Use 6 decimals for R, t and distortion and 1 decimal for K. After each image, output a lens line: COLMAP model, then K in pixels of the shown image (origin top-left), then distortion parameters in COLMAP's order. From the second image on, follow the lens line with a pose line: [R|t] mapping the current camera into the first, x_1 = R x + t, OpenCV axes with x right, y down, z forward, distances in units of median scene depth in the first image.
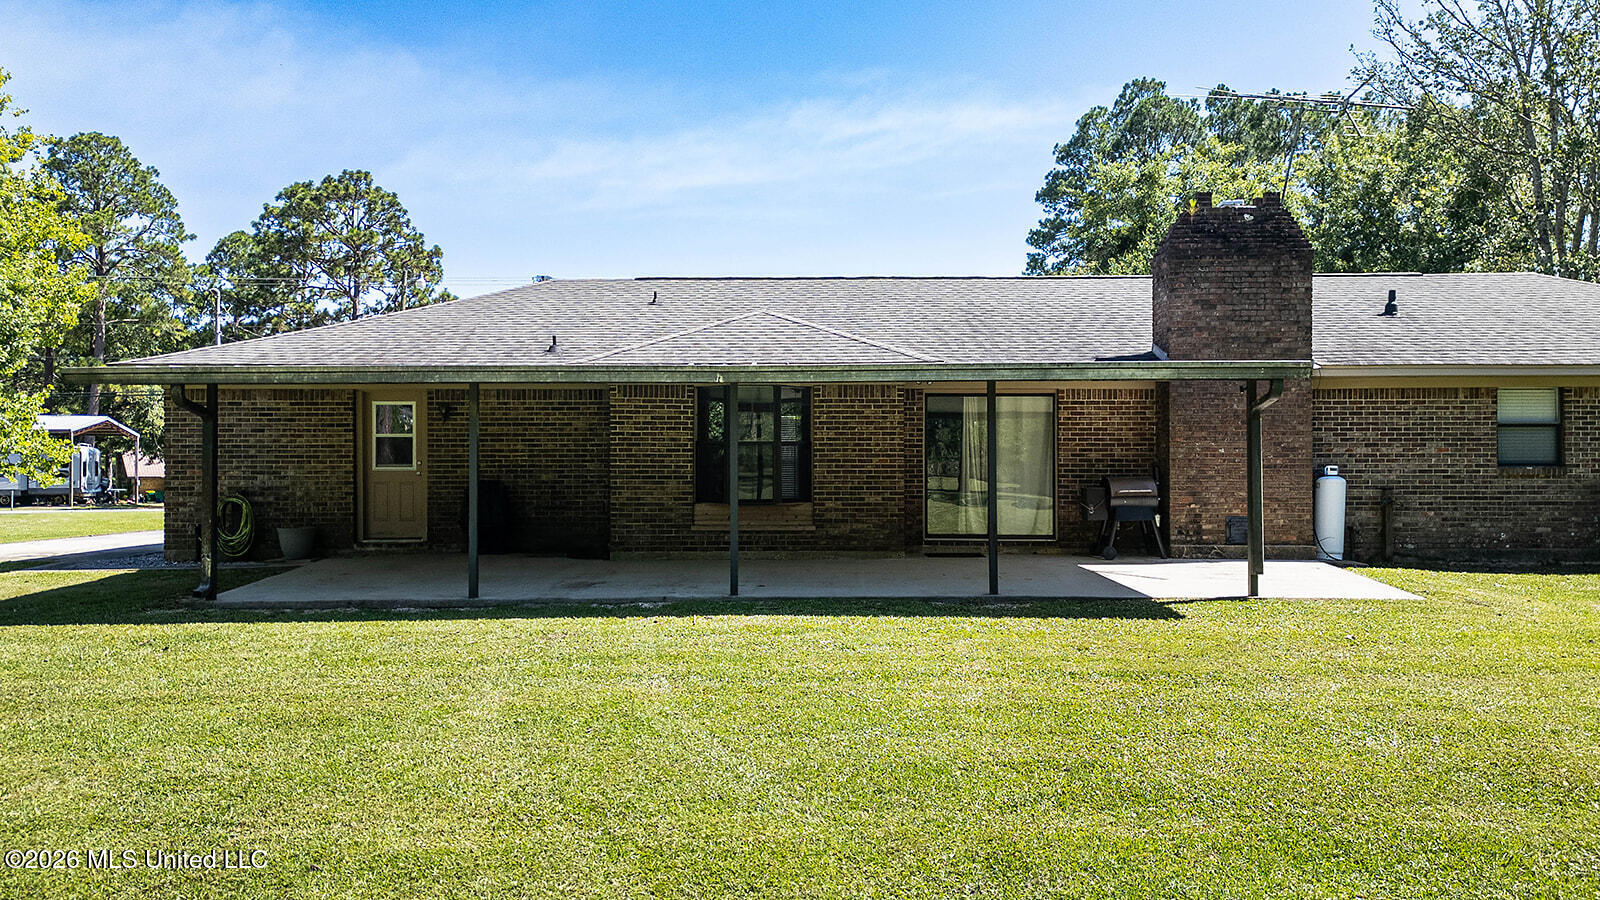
lens RADIAL K [[1180.7, 0, 804.0], [0, 1180.7, 446.5], [0, 0, 1]] dist [0.093434, -0.085720]
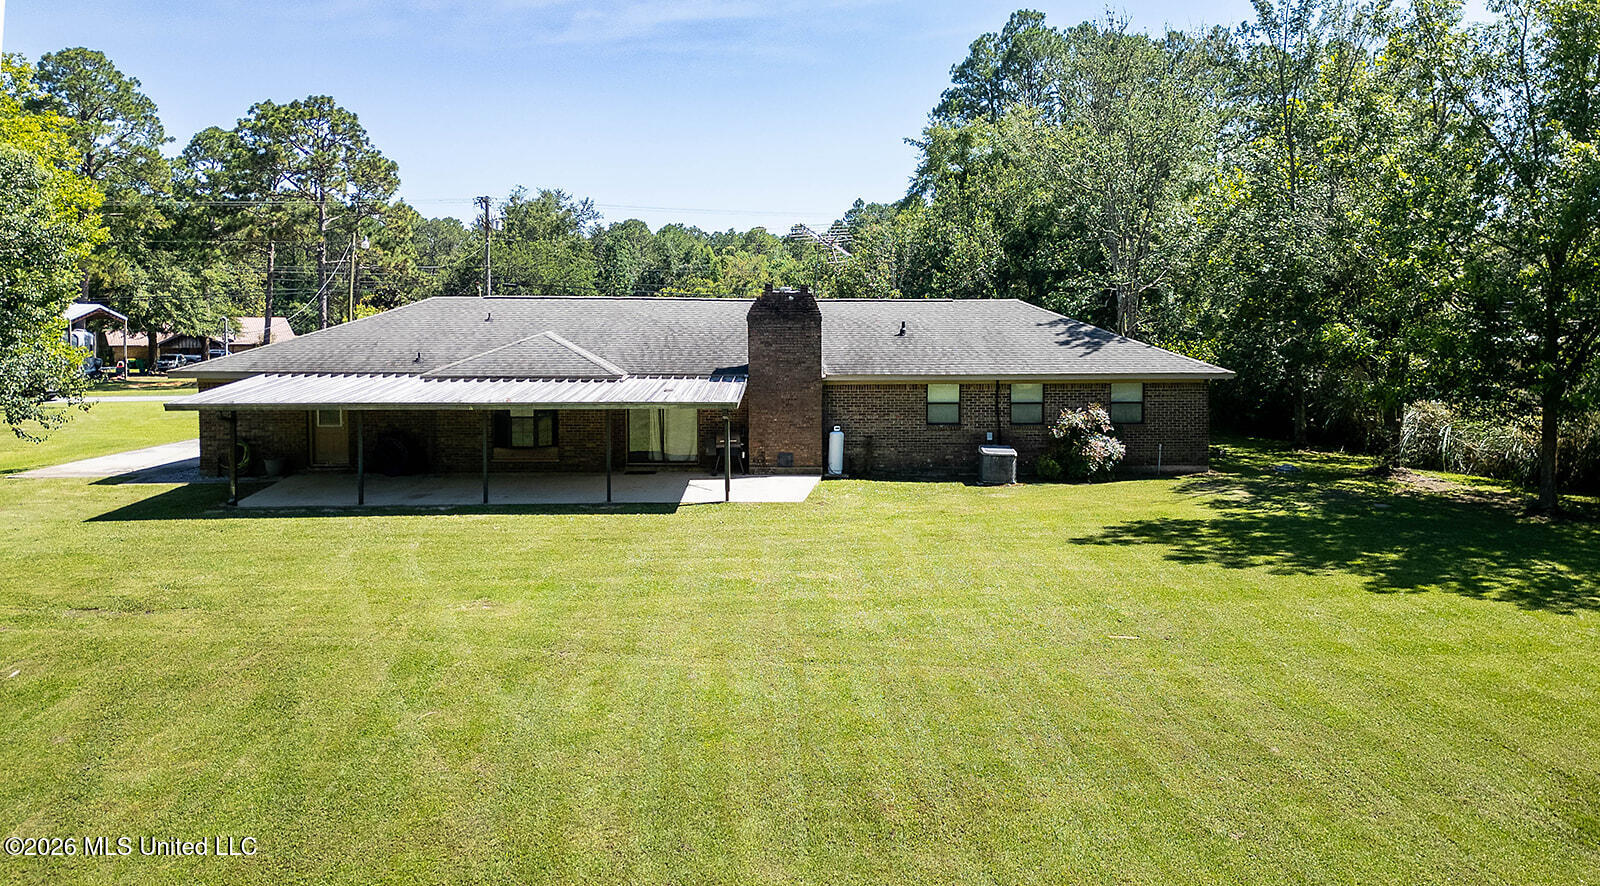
lens RADIAL K [[1201.2, 0, 869.7], [0, 1201.2, 349.8], [0, 0, 1]] dist [0.109549, -0.090437]
pose [[0.998500, 0.005804, 0.054436, 0.302855], [-0.008495, 0.998746, 0.049332, -0.157726], [-0.054081, -0.049721, 0.997298, -0.724338]]
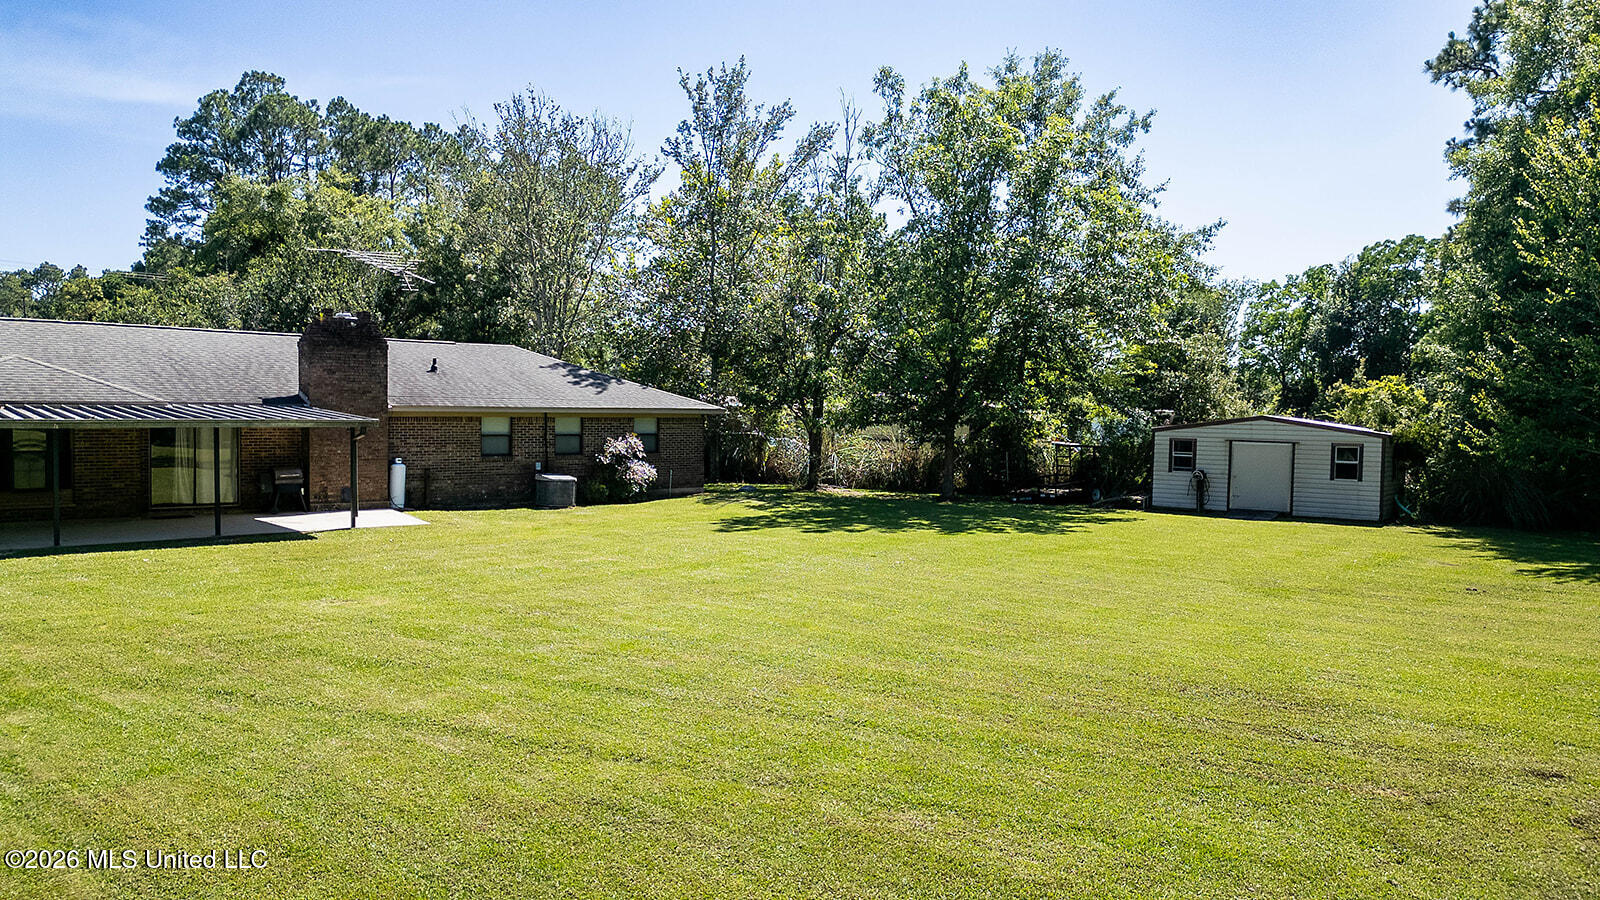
lens RADIAL K [[1180.7, 0, 804.0], [0, 1180.7, 446.5], [0, 0, 1]] dist [0.093434, -0.085720]
pose [[0.762989, -0.012049, 0.646299, -0.222389], [-0.013848, 0.999292, 0.034978, -0.060129], [-0.646263, -0.035637, 0.762282, -0.657455]]
